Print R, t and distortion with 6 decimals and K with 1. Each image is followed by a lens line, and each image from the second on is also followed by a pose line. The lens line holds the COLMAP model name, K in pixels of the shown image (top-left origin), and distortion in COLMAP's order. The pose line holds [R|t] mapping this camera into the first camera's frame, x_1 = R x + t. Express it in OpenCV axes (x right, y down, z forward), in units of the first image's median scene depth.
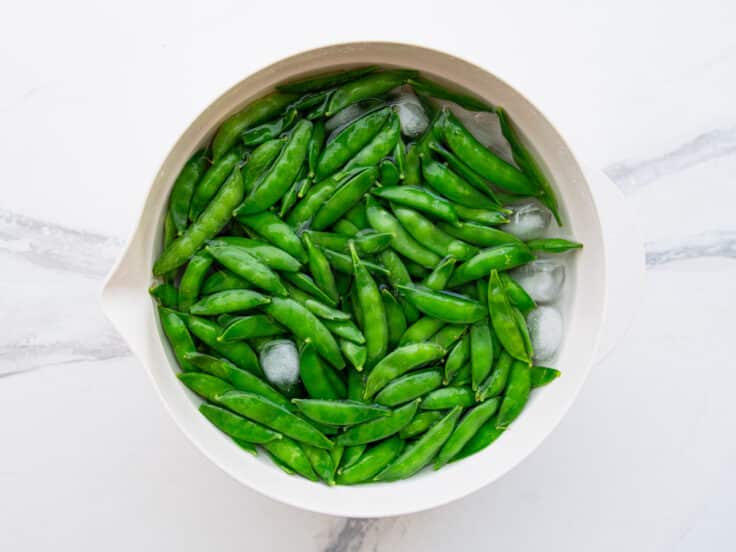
lens RADIAL K [[646.1, 0, 366.2], [0, 646.1, 273.4], [0, 0, 1]] dist [-0.011082, -0.005747]
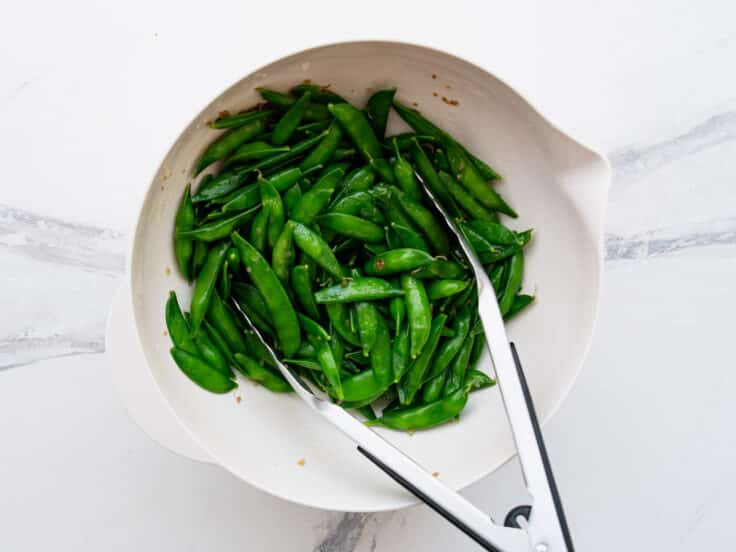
lens RADIAL K [[508.7, 0, 372.4], [0, 508.7, 278.1], [0, 0, 1]] dist [0.006284, 0.001865]
pose [[0.999373, -0.007166, 0.034686, -0.011628], [0.006487, 0.999786, 0.019636, 0.005083], [-0.034819, -0.019398, 0.999205, 0.192863]]
